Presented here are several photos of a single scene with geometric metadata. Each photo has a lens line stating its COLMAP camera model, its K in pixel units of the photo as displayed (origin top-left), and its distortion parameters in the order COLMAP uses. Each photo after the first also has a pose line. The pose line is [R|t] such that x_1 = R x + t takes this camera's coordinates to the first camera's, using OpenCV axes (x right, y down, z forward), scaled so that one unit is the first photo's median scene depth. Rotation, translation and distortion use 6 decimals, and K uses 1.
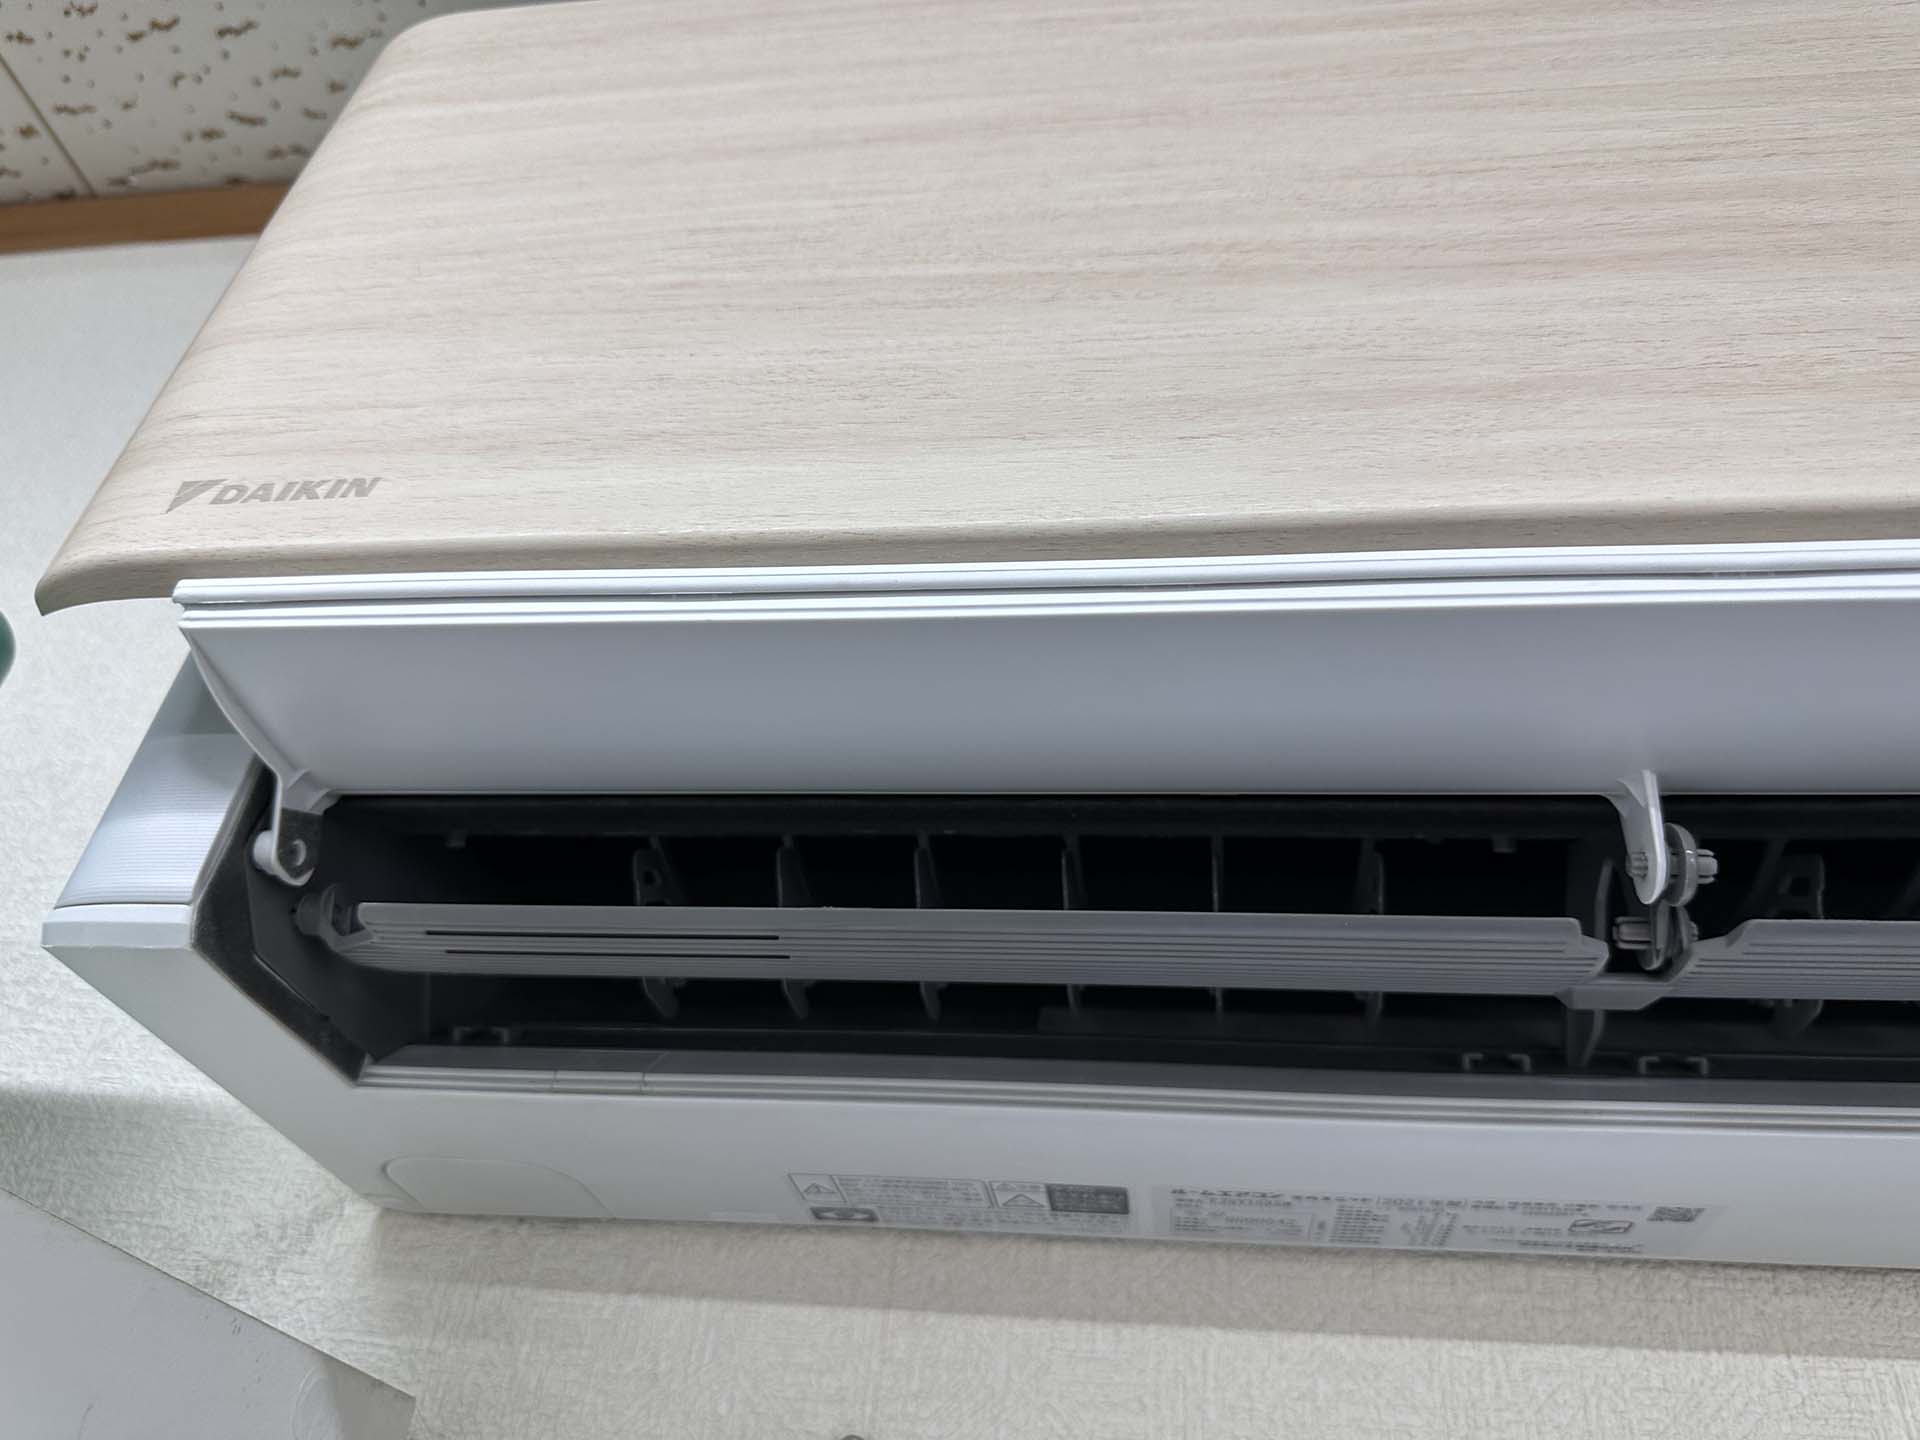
lens RADIAL K [[1373.0, 0, 960.0], [0, 1373.0, 720.0], [0, 0, 1]] dist [-0.022798, -0.007475]
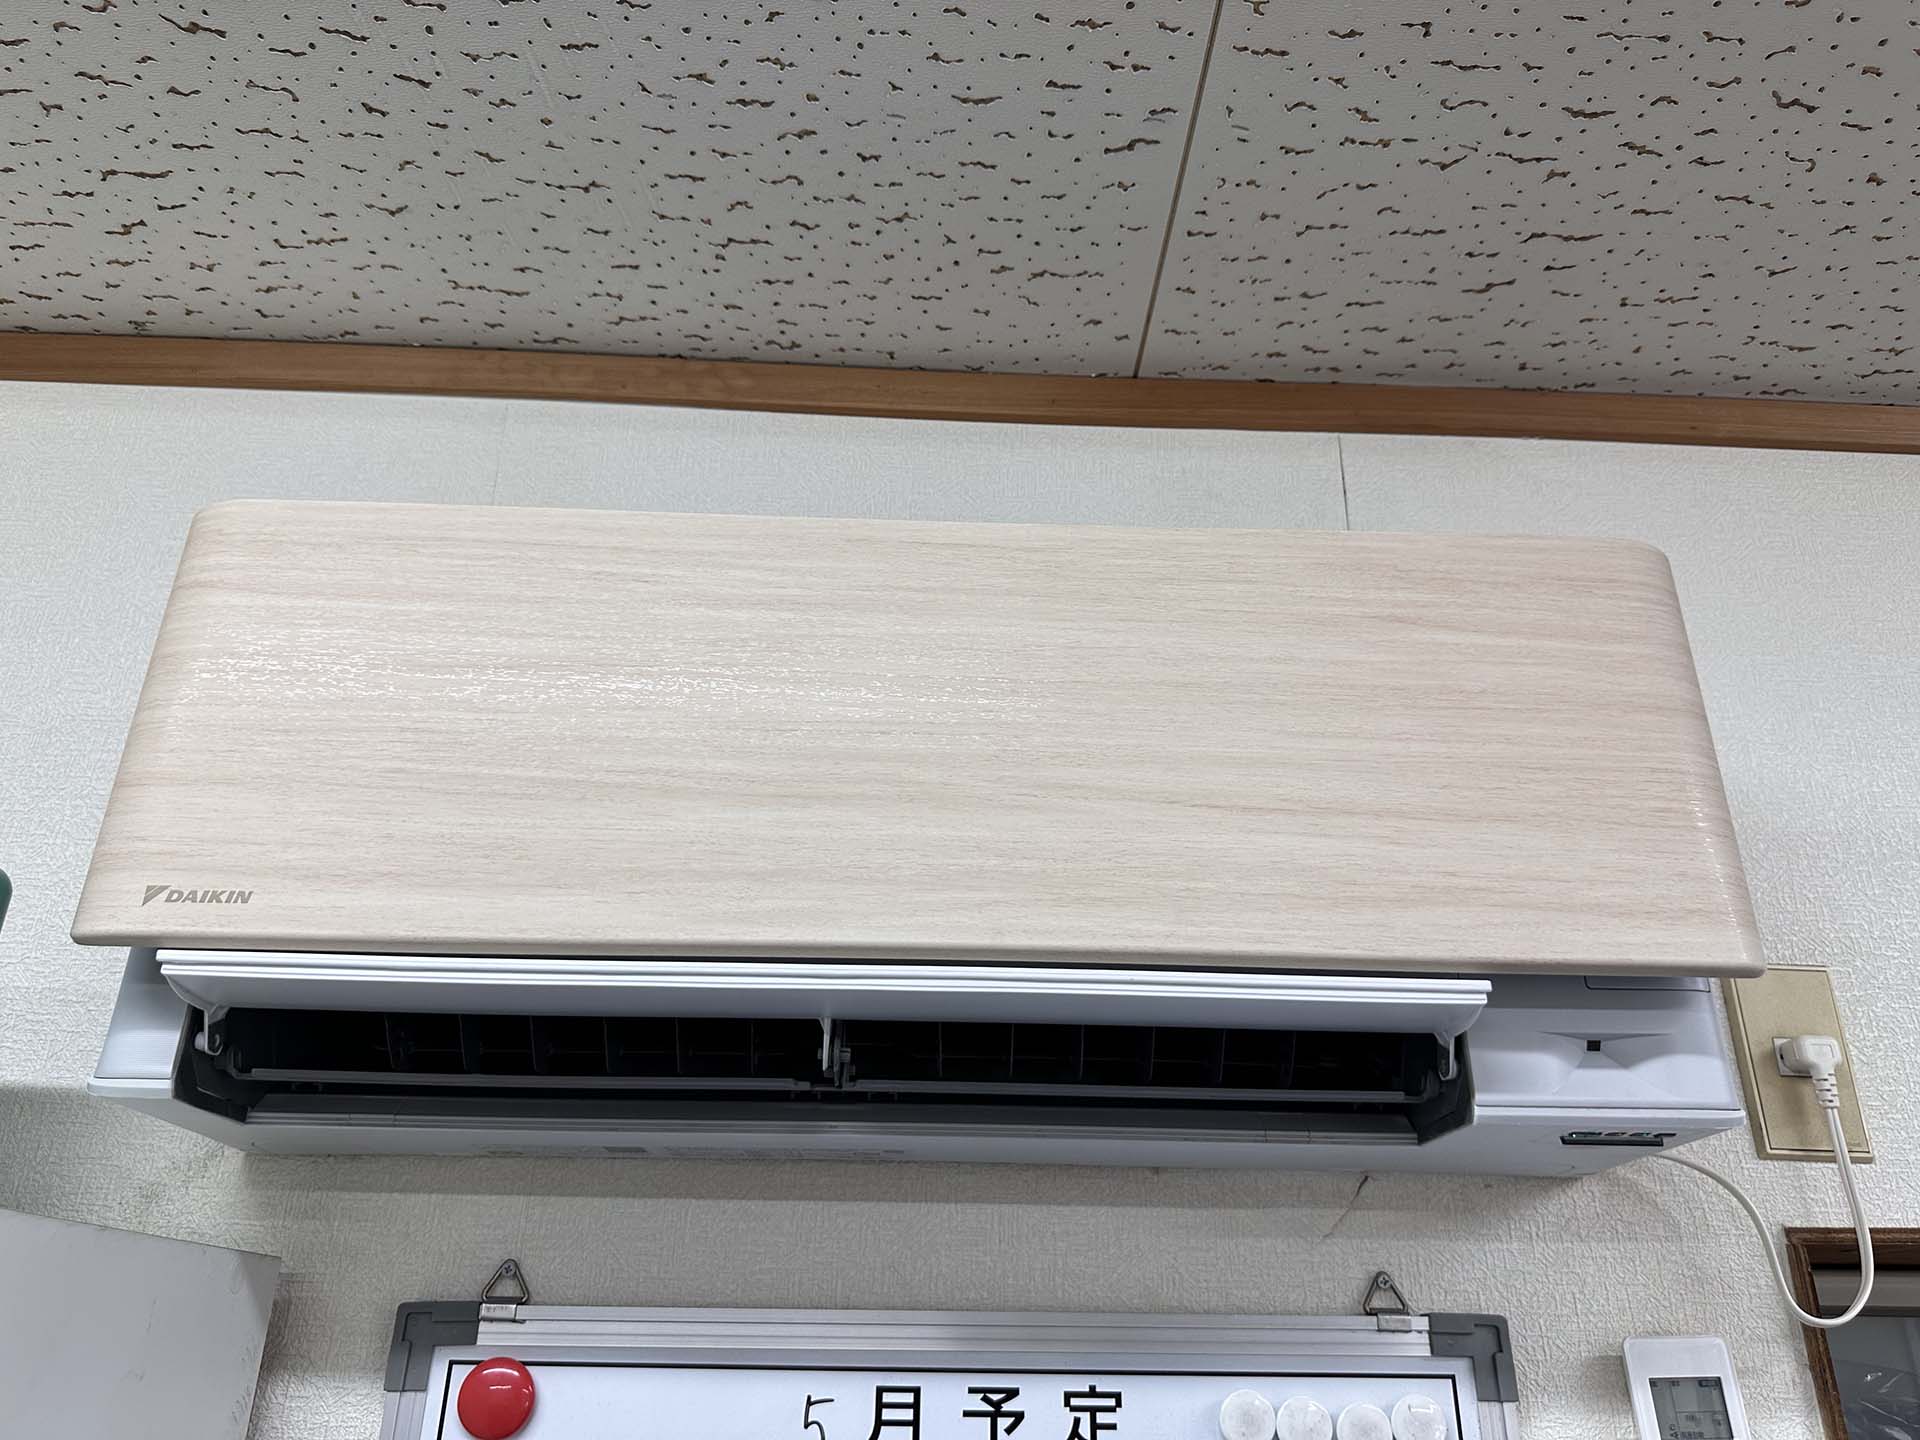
lens RADIAL K [[1358.7, 0, 987.4], [0, 1358.7, 719.9], [0, 0, 1]] dist [-0.004926, -0.022915]
pose [[0.981979, 0.010143, 0.188717, 0.274846], [-0.049826, 0.977125, 0.206746, -0.852200], [-0.182303, -0.212424, 0.960022, -1.079036]]
